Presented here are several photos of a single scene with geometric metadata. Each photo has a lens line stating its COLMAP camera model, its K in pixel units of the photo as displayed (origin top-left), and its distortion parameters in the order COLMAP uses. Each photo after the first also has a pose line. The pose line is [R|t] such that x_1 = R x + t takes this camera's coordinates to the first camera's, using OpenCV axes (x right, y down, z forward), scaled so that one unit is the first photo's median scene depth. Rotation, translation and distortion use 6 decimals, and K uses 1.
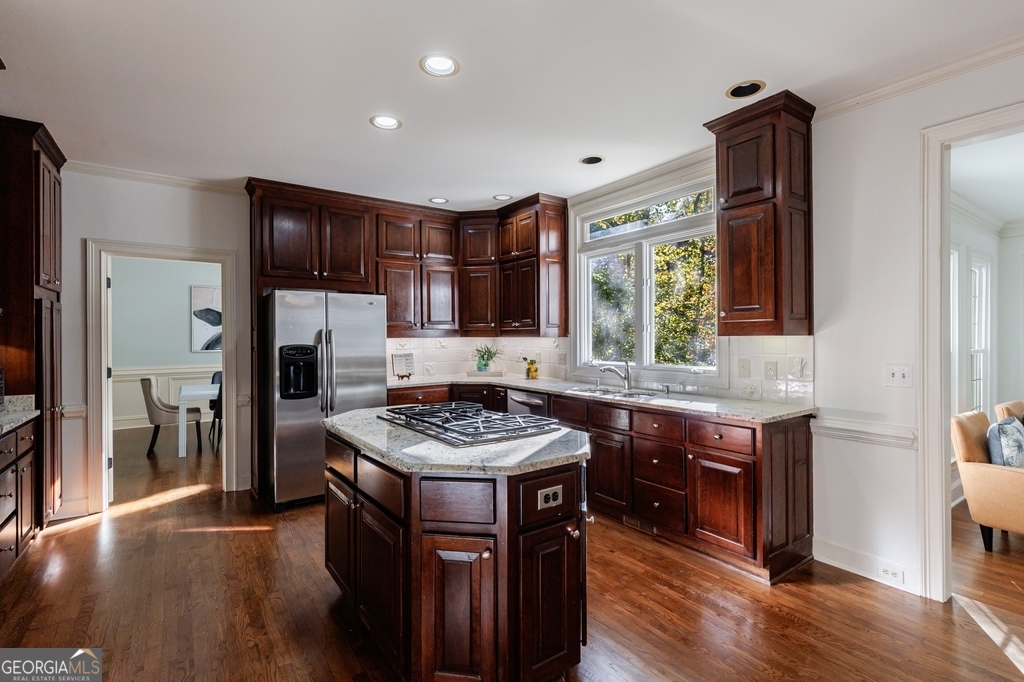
lens RADIAL K [[468.3, 0, 512.0], [0, 468.3, 341.0], [0, 0, 1]] dist [0.003212, -0.000202]
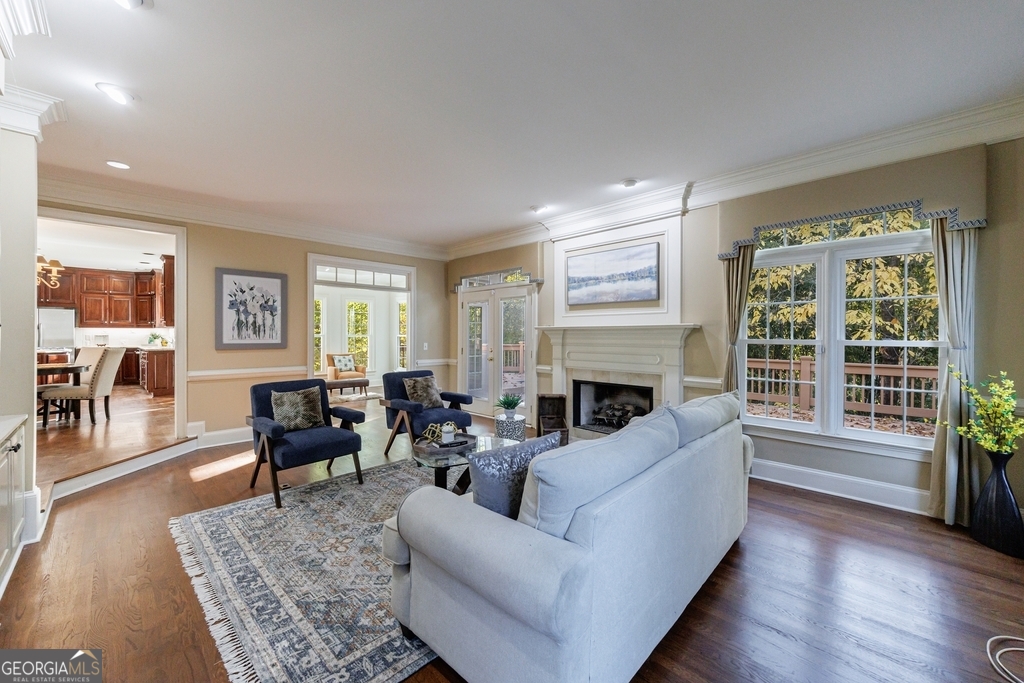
lens RADIAL K [[411.2, 0, 512.0], [0, 411.2, 341.5], [0, 0, 1]] dist [-0.000794, -0.000079]
pose [[0.988361, 0.006748, 0.151976, 1.549335], [-0.007221, 0.999971, 0.002565, 0.043149], [-0.151954, -0.003633, 0.988381, -1.362111]]
